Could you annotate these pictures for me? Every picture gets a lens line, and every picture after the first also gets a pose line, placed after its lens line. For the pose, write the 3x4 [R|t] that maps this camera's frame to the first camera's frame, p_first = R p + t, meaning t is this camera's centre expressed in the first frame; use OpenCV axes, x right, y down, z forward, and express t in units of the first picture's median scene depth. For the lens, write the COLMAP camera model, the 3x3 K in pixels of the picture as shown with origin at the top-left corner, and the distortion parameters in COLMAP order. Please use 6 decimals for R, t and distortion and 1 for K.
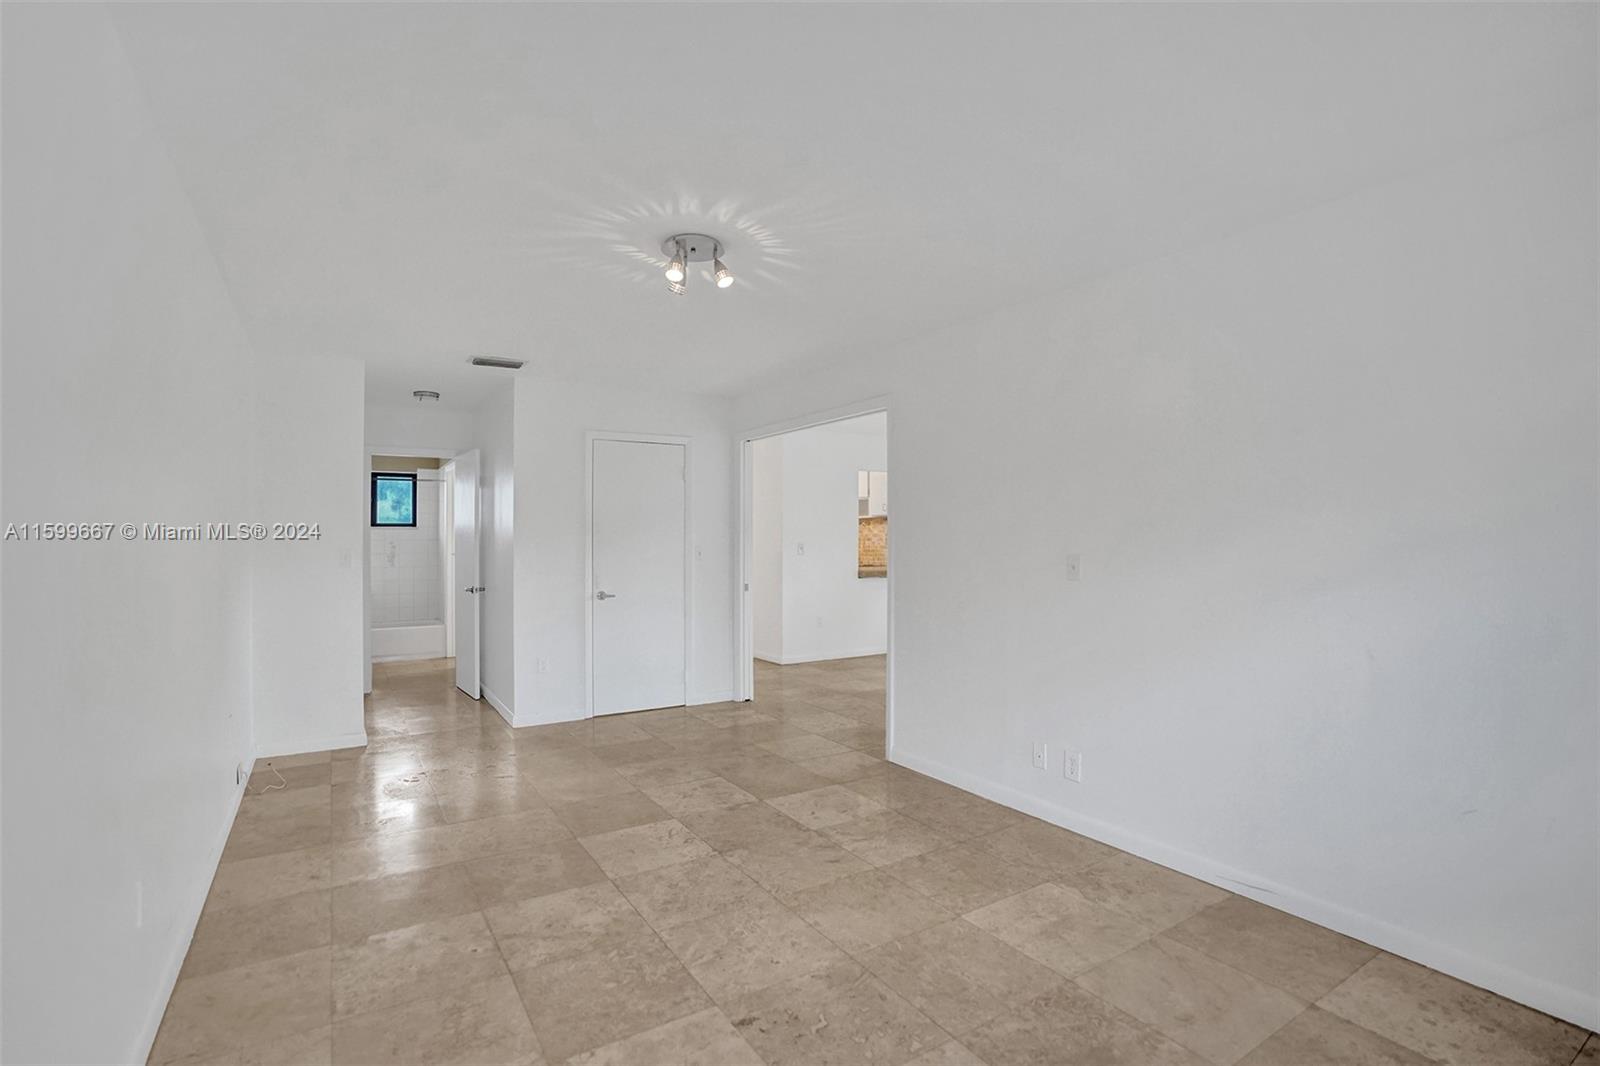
lens RADIAL K [[748.0, 0, 796.9], [0, 748.0, 539.4], [0, 0, 1]] dist [-0.025493, 0.002471]
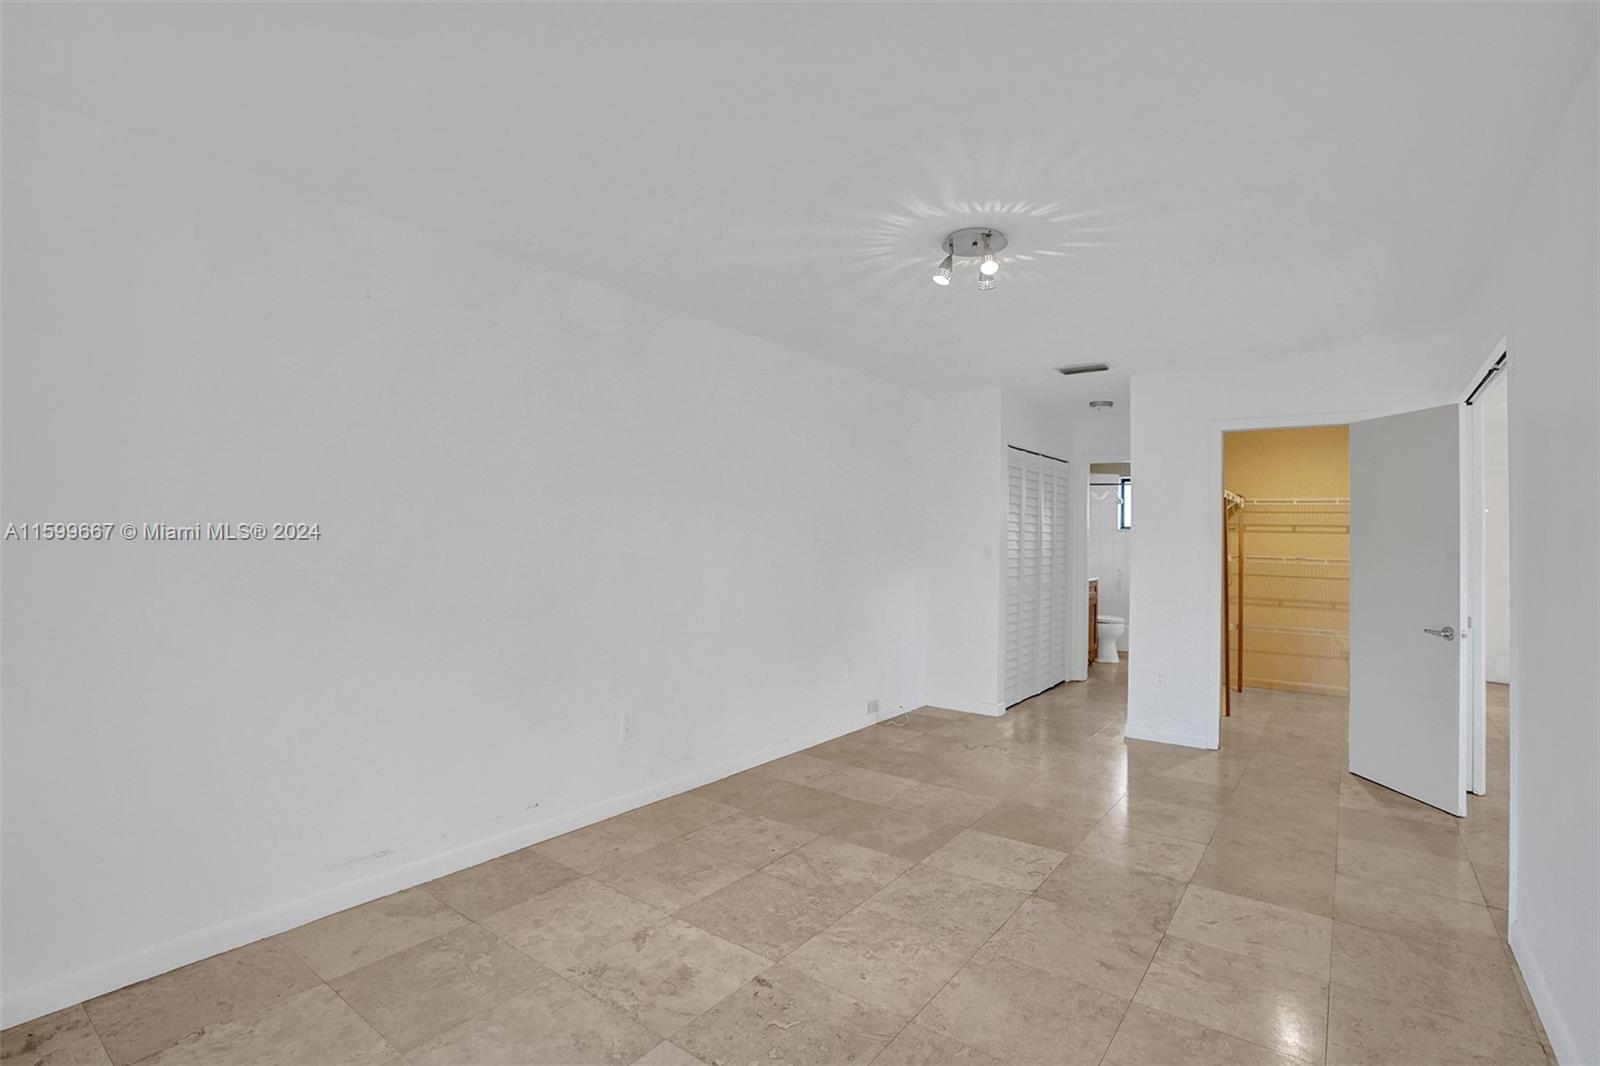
lens RADIAL K [[748.0, 0, 796.6], [0, 748.0, 528.7], [0, 0, 1]] dist [-0.025493, 0.002471]
pose [[0.363978, -0.006196, -0.931387, 0.668774], [-0.008634, 0.999912, -0.010025, -0.008434], [0.931368, 0.011691, 0.363892, 0.434710]]
